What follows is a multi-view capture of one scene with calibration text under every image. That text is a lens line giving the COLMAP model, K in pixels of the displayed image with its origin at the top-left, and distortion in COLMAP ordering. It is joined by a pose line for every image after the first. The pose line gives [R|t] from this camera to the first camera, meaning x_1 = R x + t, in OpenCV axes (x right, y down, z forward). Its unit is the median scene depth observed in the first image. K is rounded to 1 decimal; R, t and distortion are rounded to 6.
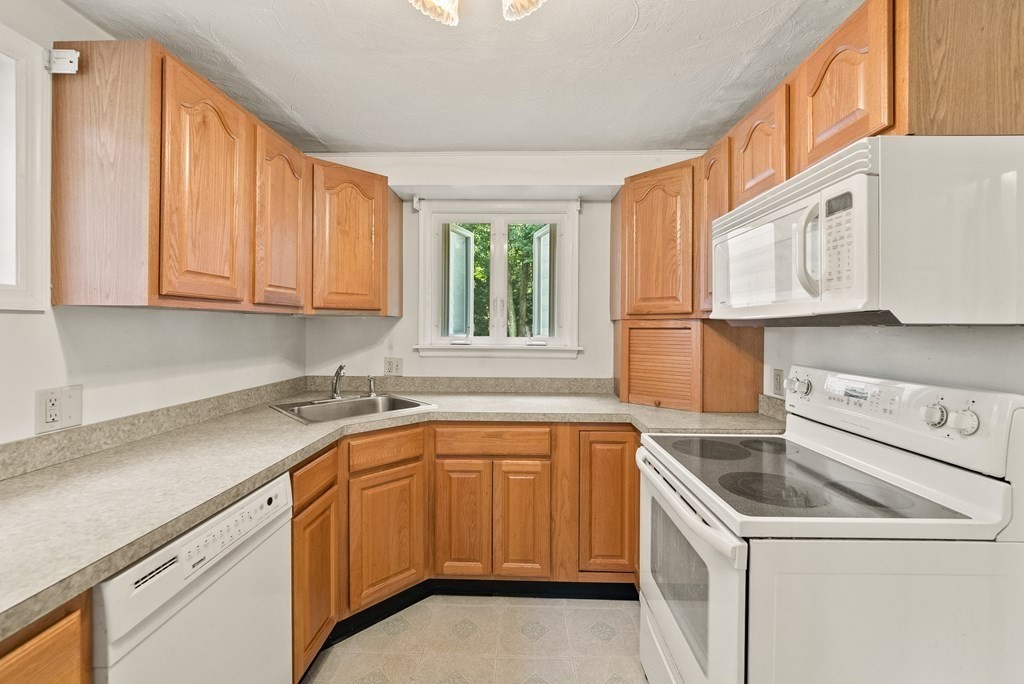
lens RADIAL K [[427.8, 0, 510.0], [0, 427.8, 327.9], [0, 0, 1]] dist [-0.014207, 0.004284]
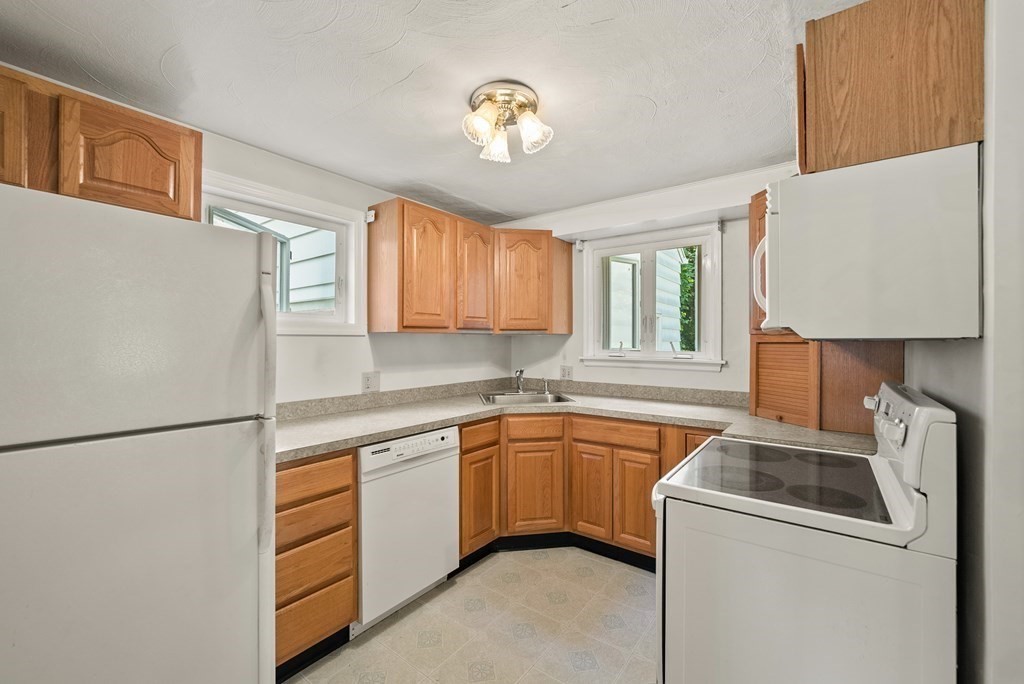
lens RADIAL K [[423.2, 0, 512.0], [0, 423.2, 342.0], [0, 0, 1]] dist [-0.003721, -0.000838]
pose [[0.815362, -0.003083, -0.578943, 0.468794], [0.001724, 0.999994, -0.002896, 0.000691], [0.578948, 0.001363, 0.815363, -0.194774]]
